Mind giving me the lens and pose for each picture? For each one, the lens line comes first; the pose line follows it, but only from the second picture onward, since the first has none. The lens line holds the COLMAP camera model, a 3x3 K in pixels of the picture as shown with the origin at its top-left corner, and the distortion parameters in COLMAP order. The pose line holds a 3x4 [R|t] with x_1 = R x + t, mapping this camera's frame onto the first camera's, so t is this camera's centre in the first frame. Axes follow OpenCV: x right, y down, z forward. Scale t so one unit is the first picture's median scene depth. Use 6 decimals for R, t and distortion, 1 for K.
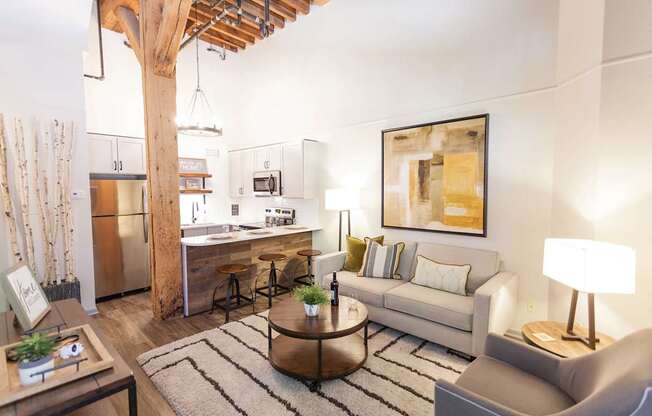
lens RADIAL K [[310.0, 0, 326.1], [0, 310.0, 206.9], [0, 0, 1]] dist [0.000835, 0.000660]
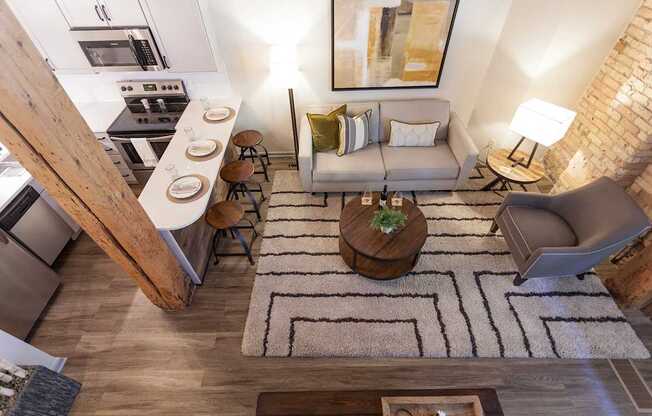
lens RADIAL K [[310.0, 0, 326.6], [0, 310.0, 208.9], [0, 0, 1]] dist [0.000835, 0.000660]
pose [[0.721877, -0.507961, 0.469967, -0.505673], [0.054254, 0.718574, 0.693331, -0.367288], [-0.689891, -0.475002, 0.546281, 0.409930]]
